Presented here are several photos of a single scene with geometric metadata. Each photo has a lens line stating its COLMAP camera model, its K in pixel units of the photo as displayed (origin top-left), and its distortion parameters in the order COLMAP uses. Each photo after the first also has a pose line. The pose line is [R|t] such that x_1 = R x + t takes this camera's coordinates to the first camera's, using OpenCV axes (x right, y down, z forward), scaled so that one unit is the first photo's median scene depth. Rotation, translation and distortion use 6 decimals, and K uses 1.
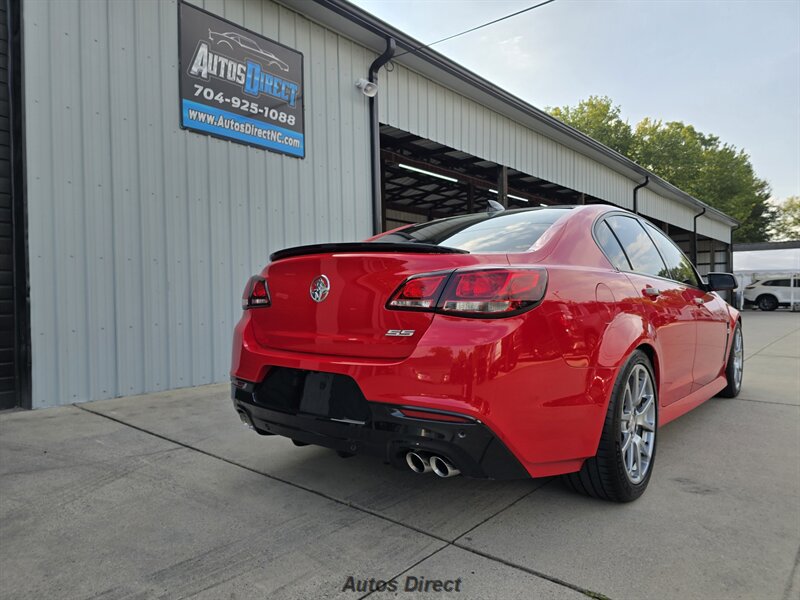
lens RADIAL K [[539.2, 0, 400.7], [0, 539.2, 304.8], [0, 0, 1]] dist [0.063646, -0.065119]
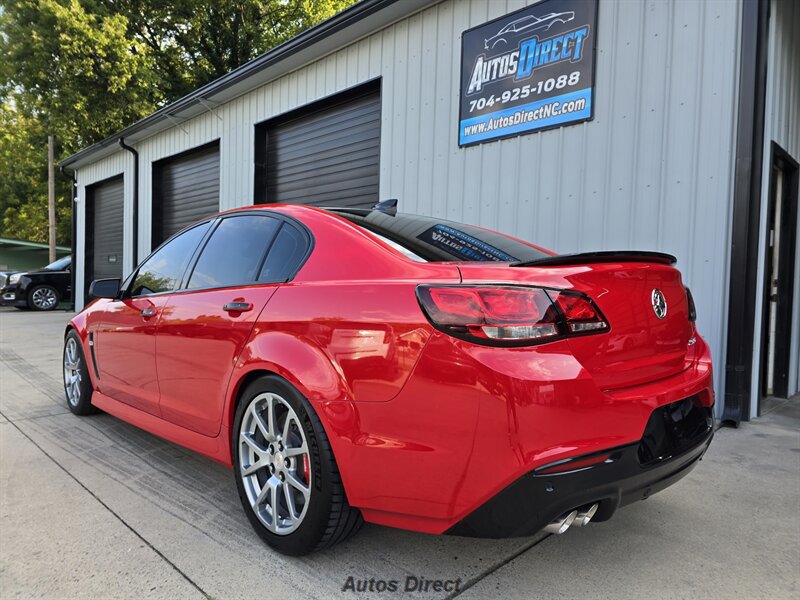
lens RADIAL K [[535.9, 0, 401.3], [0, 535.9, 303.6], [0, 0, 1]] dist [0.062921, -0.059739]
pose [[-0.077428, 0.042394, -0.996096, 0.671597], [-0.033717, 0.998413, 0.045113, -0.042394], [0.996428, 0.037078, -0.075875, 0.889359]]
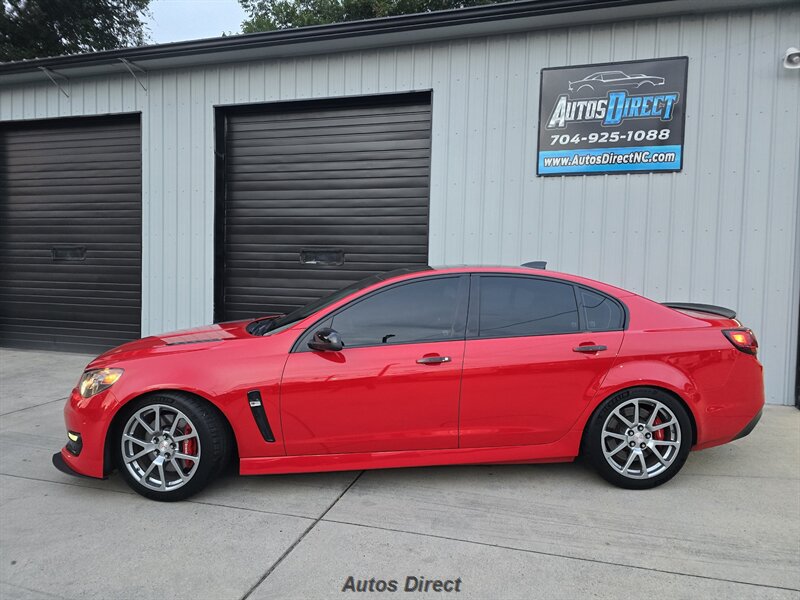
lens RADIAL K [[536.5, 0, 404.2], [0, 536.5, 298.5], [0, 0, 1]] dist [0.072985, -0.070762]
pose [[0.410597, 0.050256, -0.910431, 0.531509], [-0.040003, 0.998511, 0.037077, -0.077620], [0.910939, 0.021197, 0.411996, 0.219975]]
